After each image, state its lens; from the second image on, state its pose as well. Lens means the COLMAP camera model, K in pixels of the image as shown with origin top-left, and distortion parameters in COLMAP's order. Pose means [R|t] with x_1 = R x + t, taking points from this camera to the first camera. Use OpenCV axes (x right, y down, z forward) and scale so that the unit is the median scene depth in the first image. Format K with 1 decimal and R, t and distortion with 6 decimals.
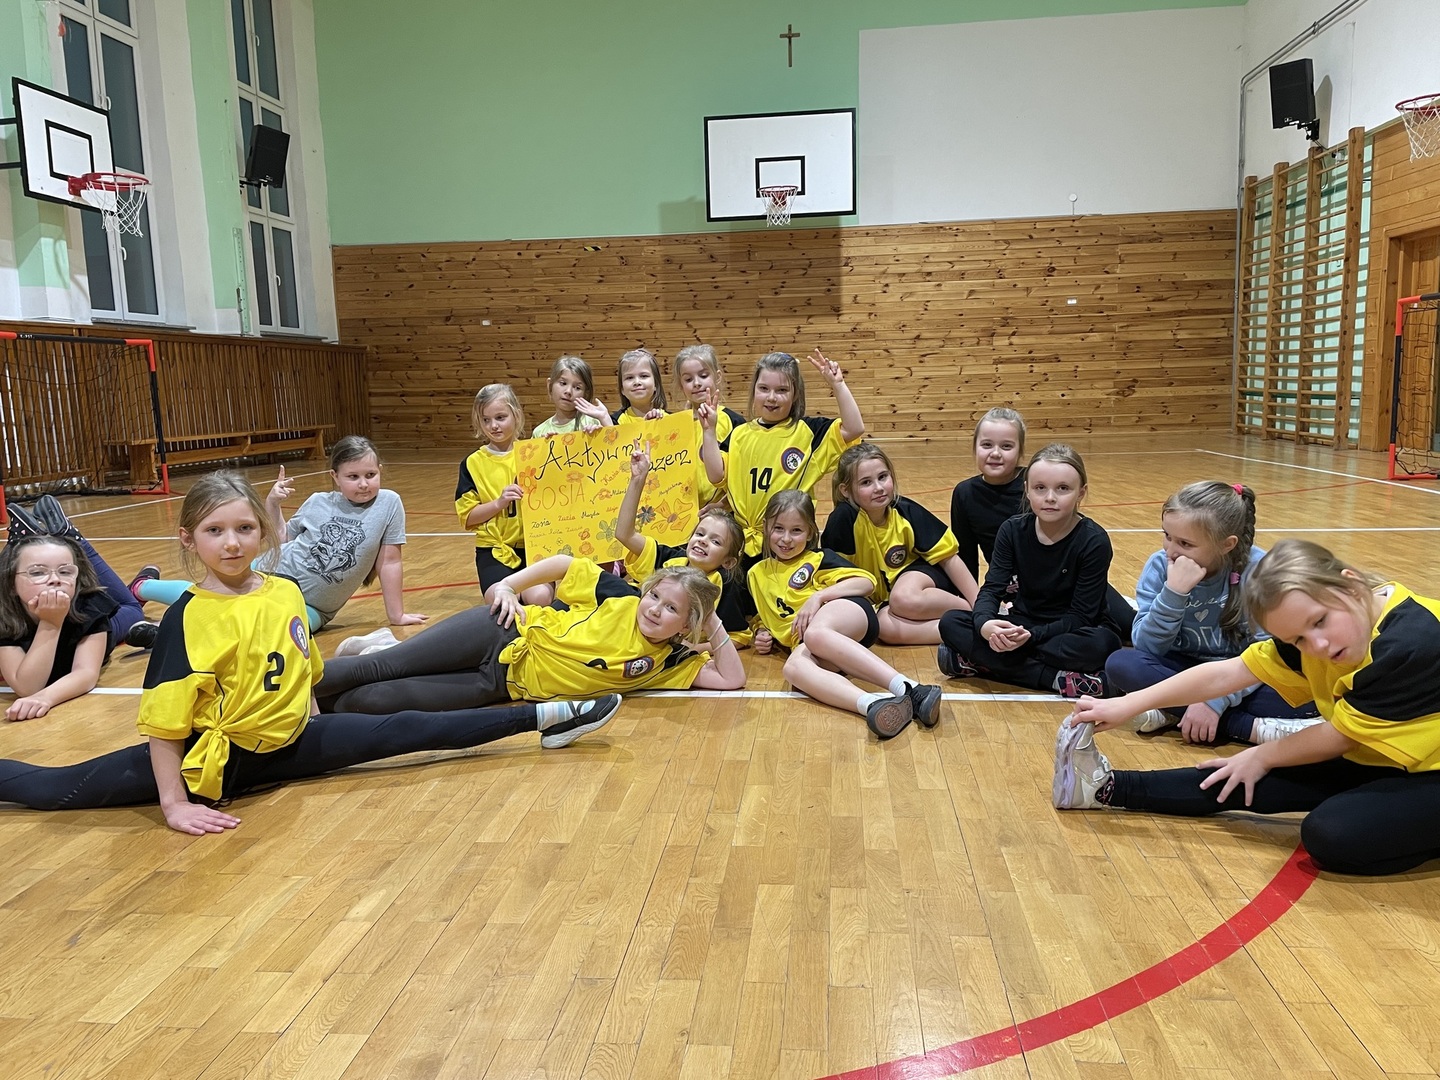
lens RADIAL K [[1088.2, 0, 715.4], [0, 1088.2, 553.6], [0, 0, 1]] dist [0.089970, -0.113055]
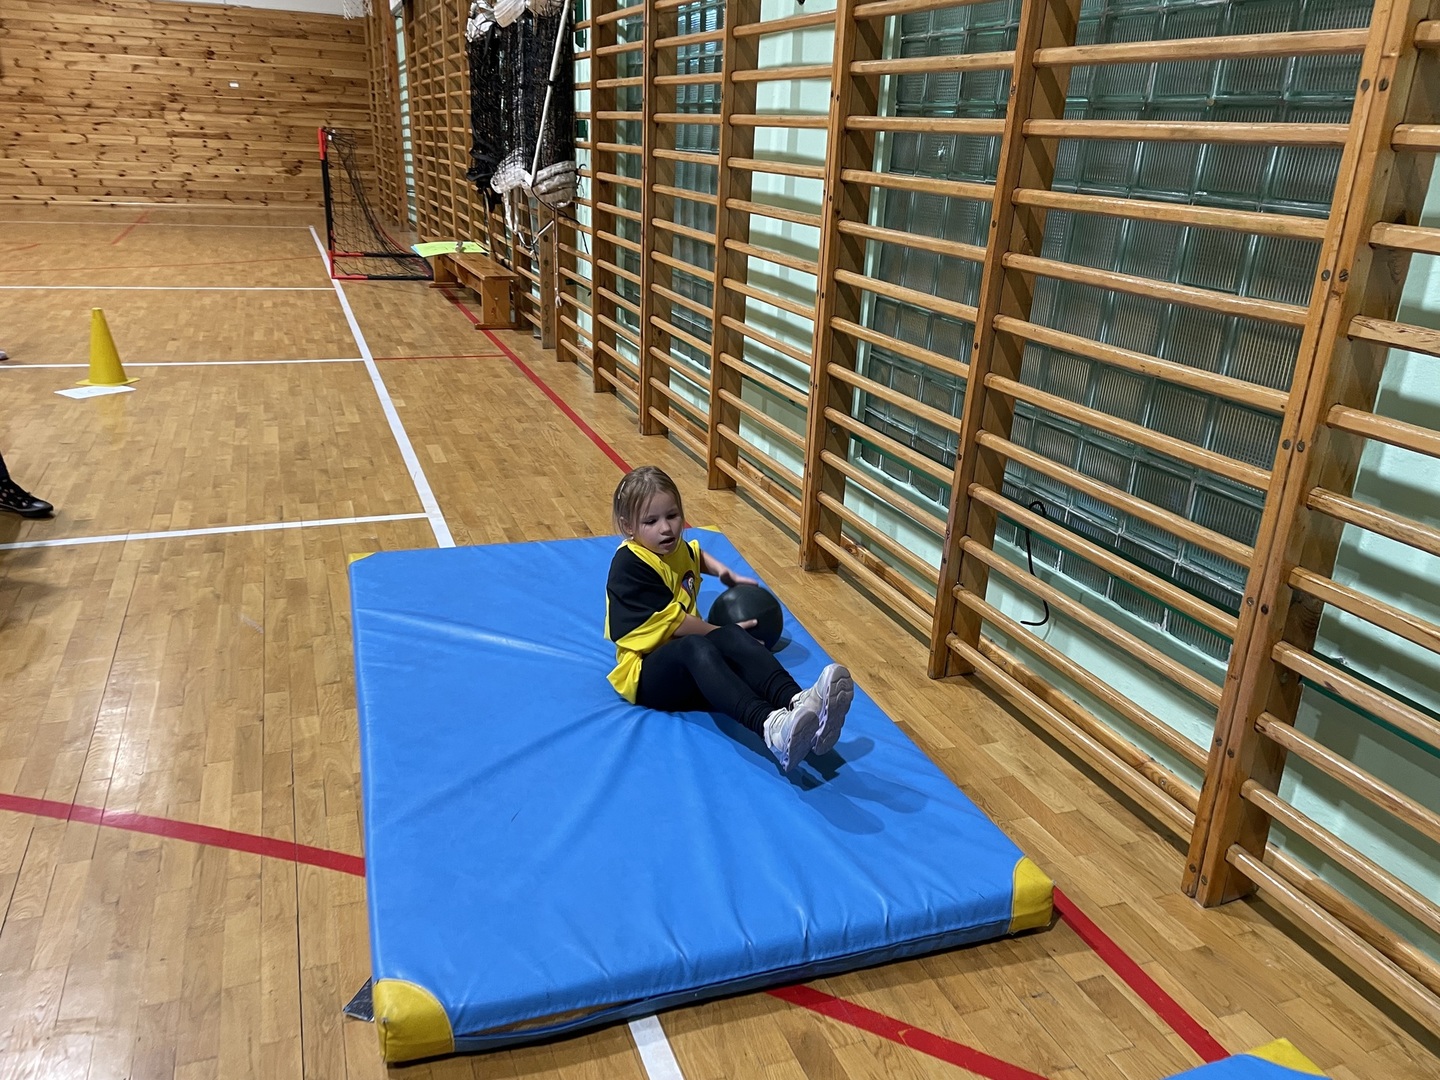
lens RADIAL K [[1088.4, 0, 724.4], [0, 1088.4, 542.9], [0, 0, 1]] dist [0.089036, -0.112887]
pose [[0.883239, -0.096722, 0.458839, 0.209686], [0.002895, 0.979603, 0.200924, 0.006768], [-0.468913, -0.176136, 0.865504, -0.327448]]
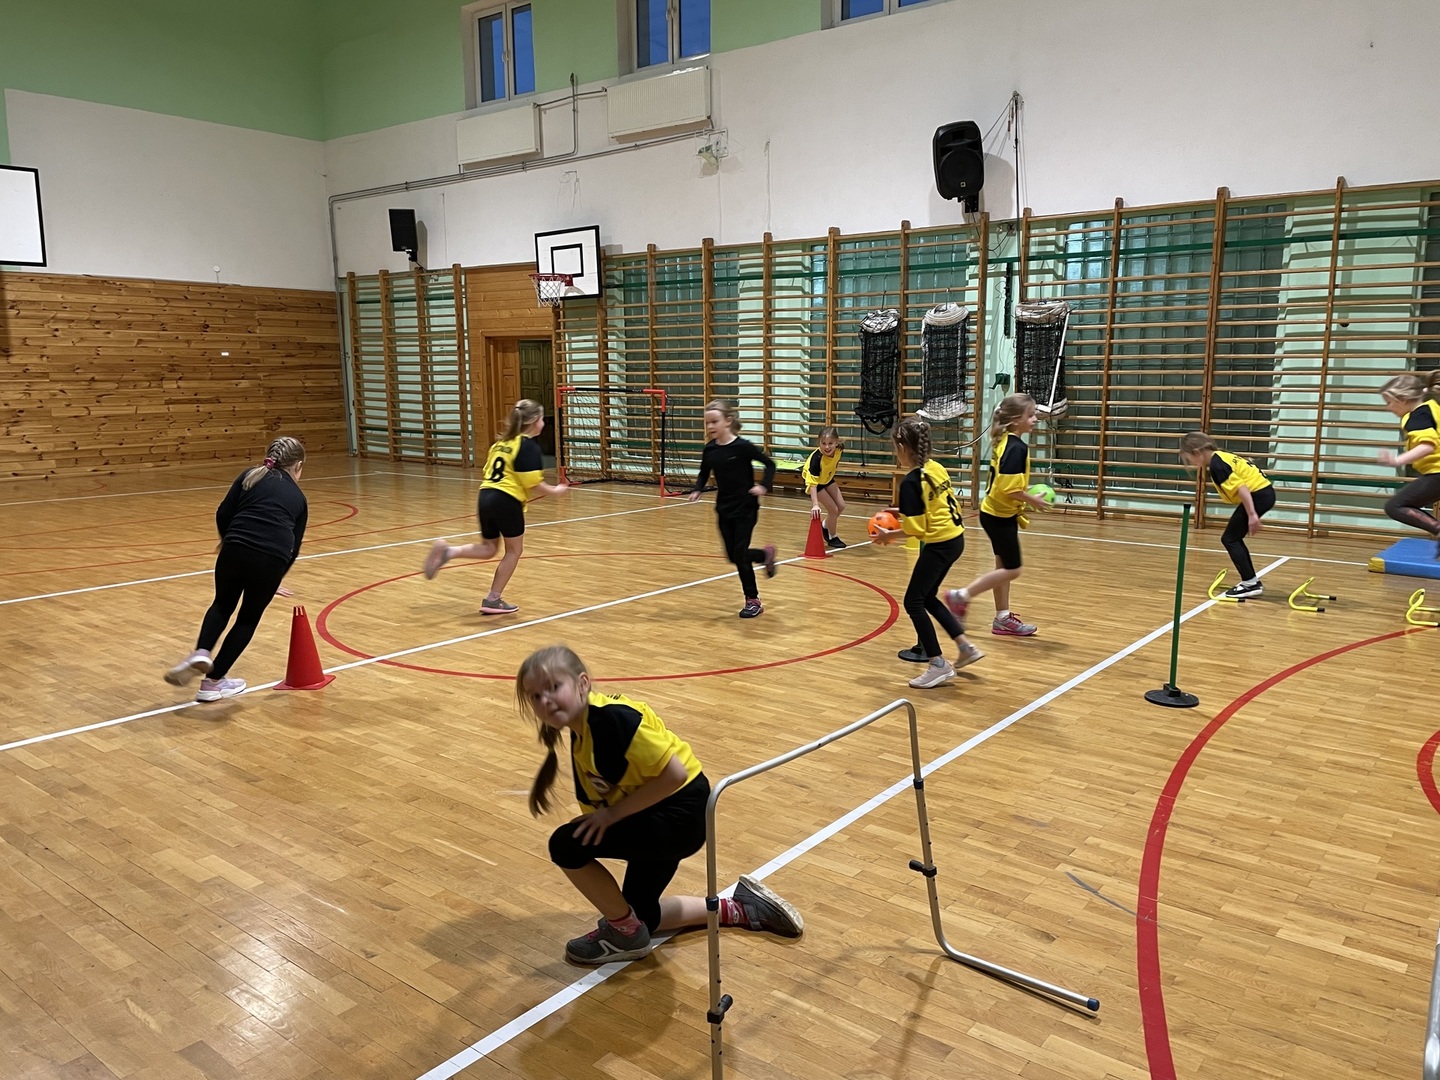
lens RADIAL K [[1088.4, 0, 724.4], [0, 1088.4, 542.9], [0, 0, 1]] dist [0.089036, -0.112887]
pose [[0.535826, -0.109440, 0.837206, -0.439856], [0.120564, 0.991320, 0.052423, -0.021399], [-0.835676, 0.072847, 0.544370, -0.108433]]
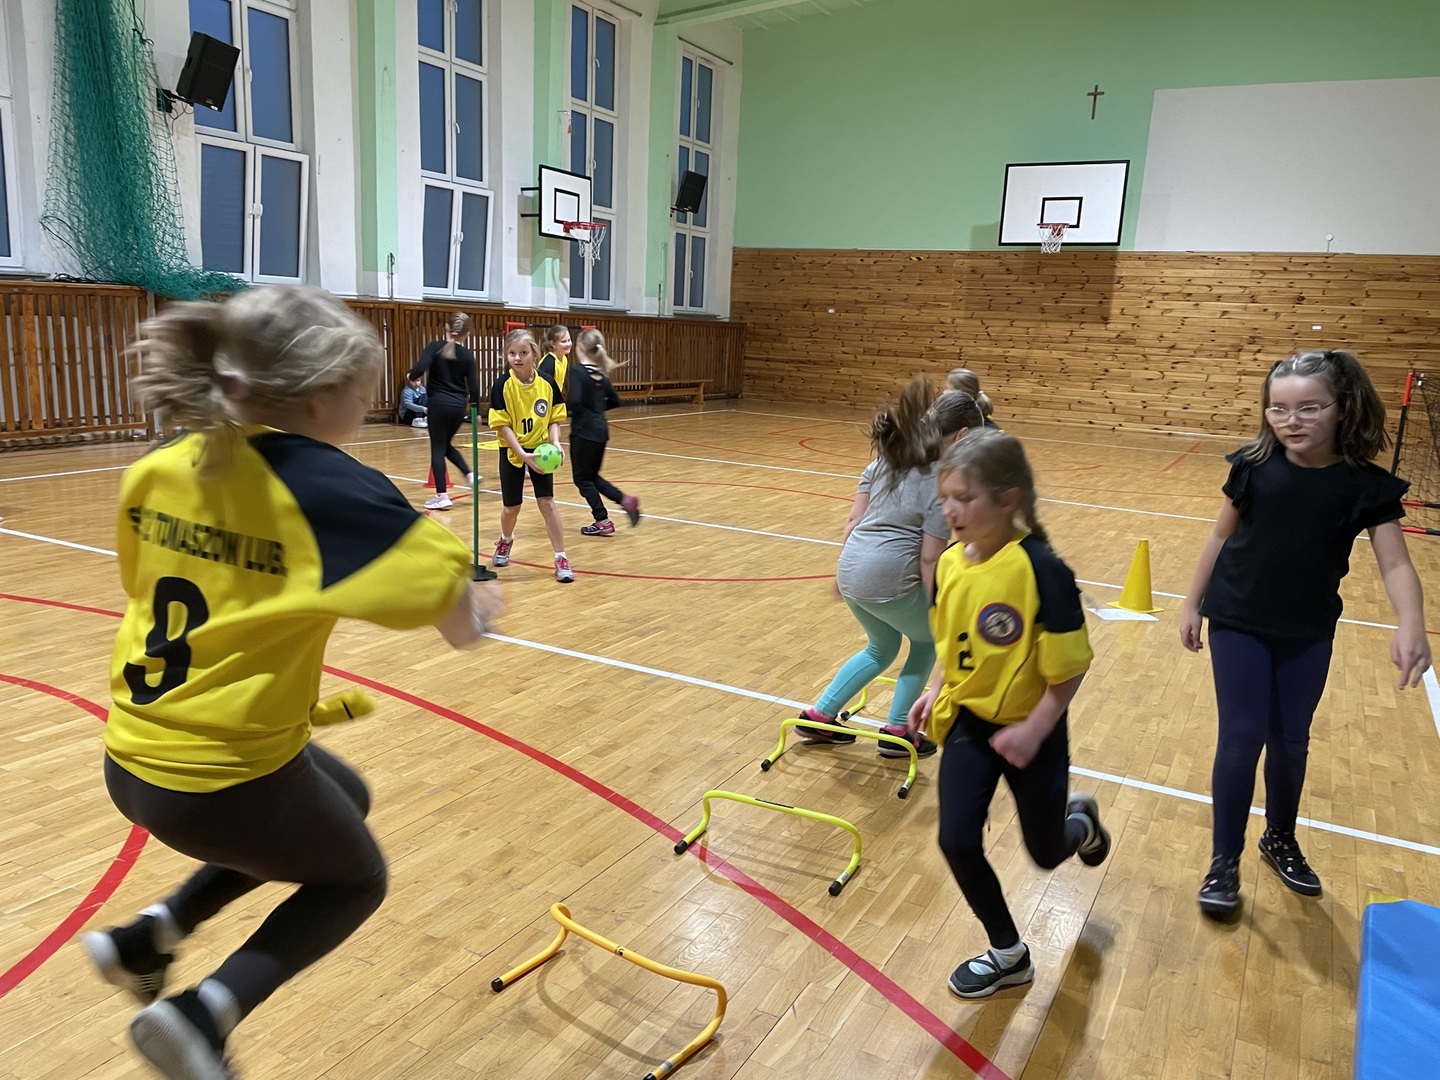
lens RADIAL K [[1074.3, 0, 723.2], [0, 1074.3, 564.9], [0, 0, 1]] dist [0.065799, -0.086991]
pose [[0.922269, 0.150322, -0.356122, 0.202776], [-0.128367, 0.988107, 0.084651, -0.000275], [0.364611, -0.032357, 0.930597, -0.305935]]
